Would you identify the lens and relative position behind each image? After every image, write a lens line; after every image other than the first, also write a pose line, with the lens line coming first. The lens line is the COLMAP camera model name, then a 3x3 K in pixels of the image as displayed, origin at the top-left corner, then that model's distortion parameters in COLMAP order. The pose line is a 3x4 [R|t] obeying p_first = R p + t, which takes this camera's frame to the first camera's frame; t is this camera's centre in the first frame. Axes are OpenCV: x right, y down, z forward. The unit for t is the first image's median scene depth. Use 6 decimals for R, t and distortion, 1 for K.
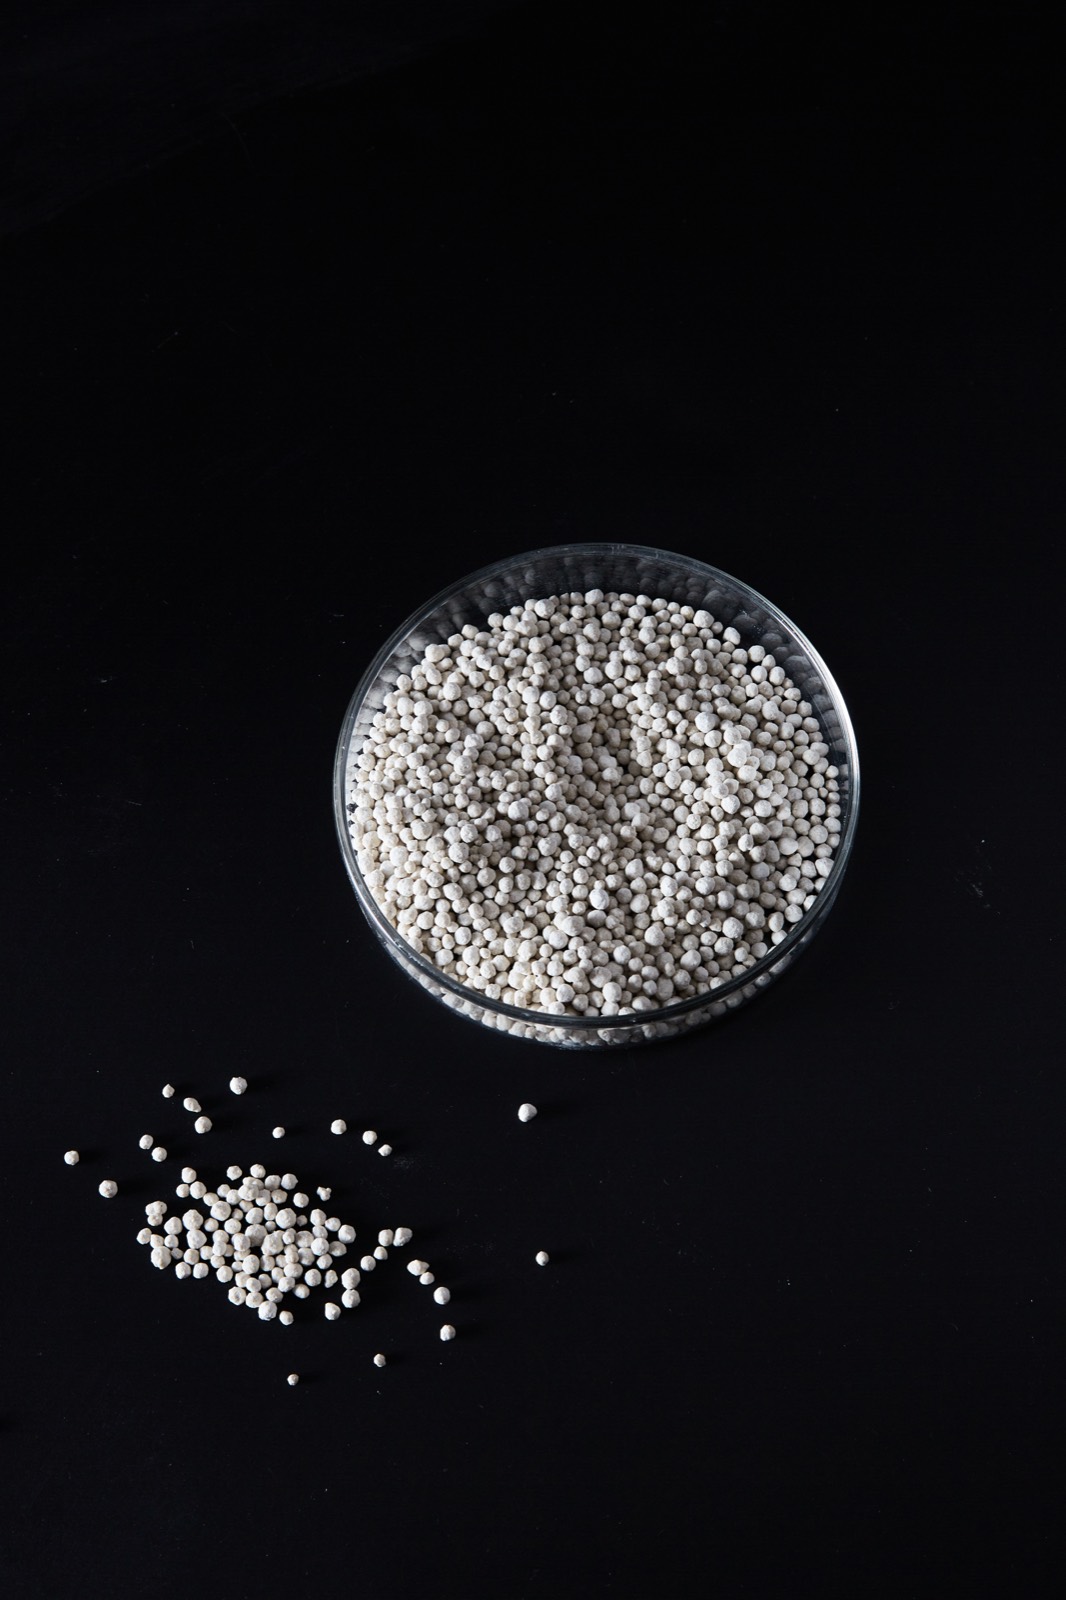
lens RADIAL K [[2601.3, 0, 533.0], [0, 2601.3, 800.0], [0, 0, 1]] dist [-0.026621, -0.056212]
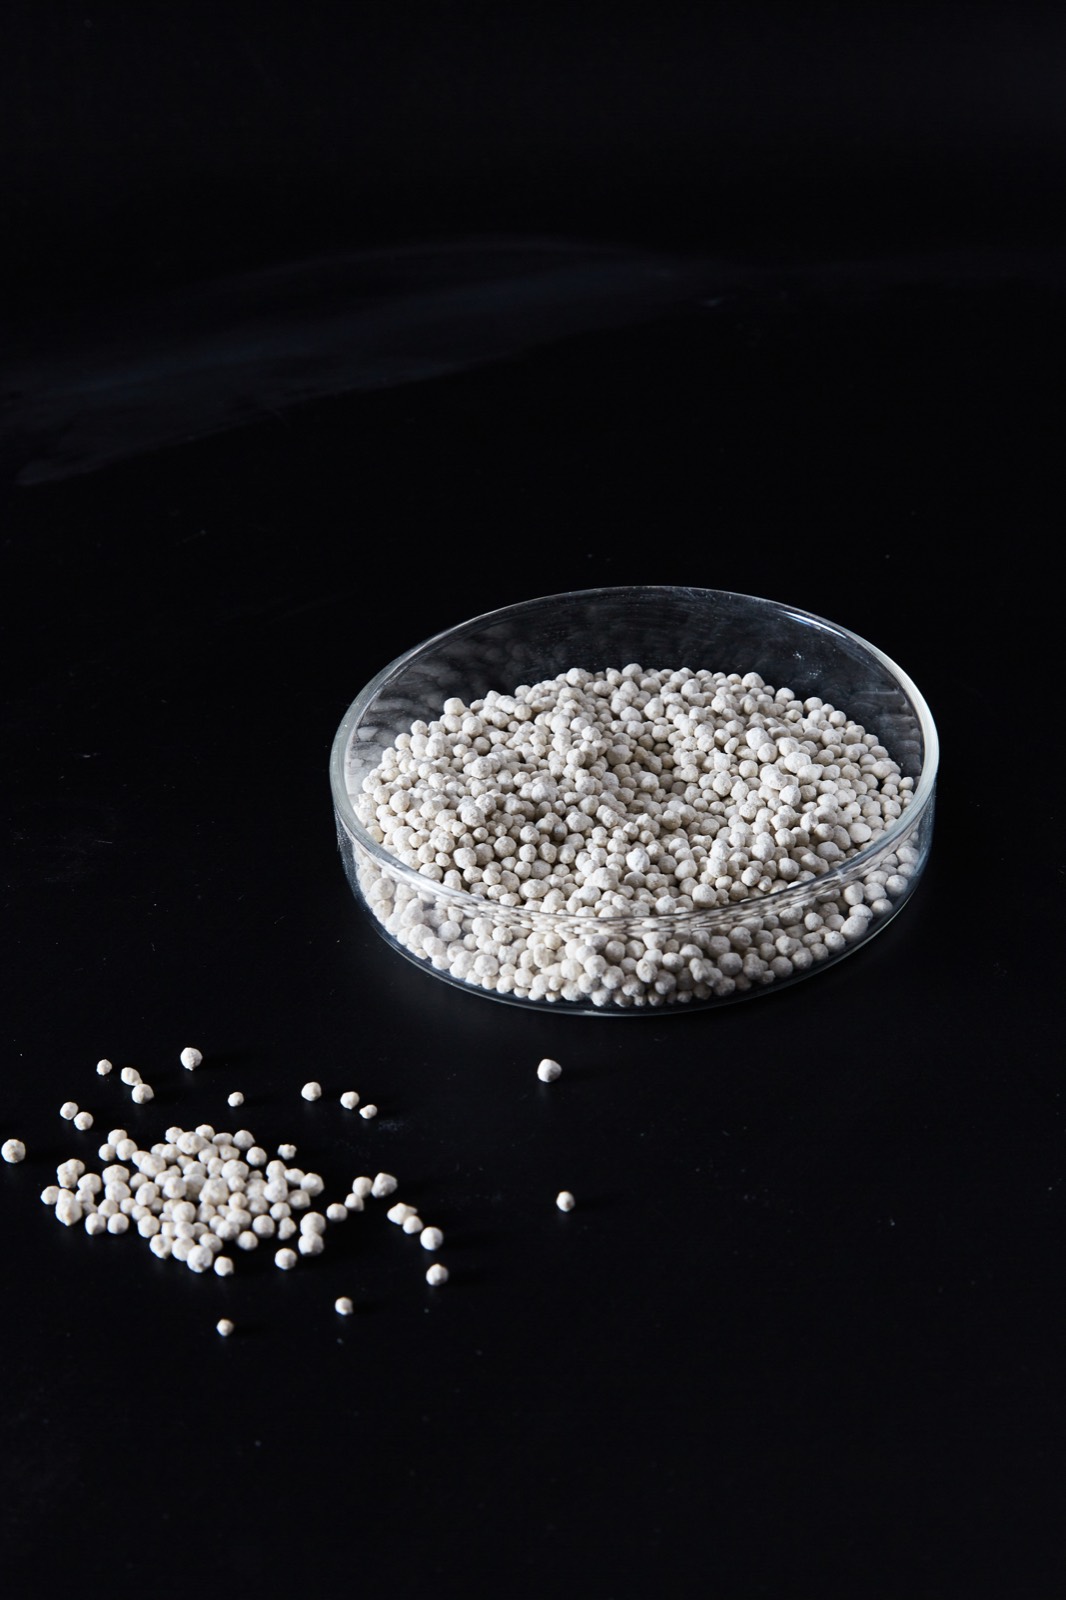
lens RADIAL K [[2601.3, 0, 533.0], [0, 2601.3, 800.0], [0, 0, 1]] dist [-0.026621, -0.056212]
pose [[0.999394, -0.007185, -0.034047, 0.020085], [-0.015347, 0.787133, -0.616592, 0.534964], [0.031230, 0.616741, 0.786546, 0.317975]]
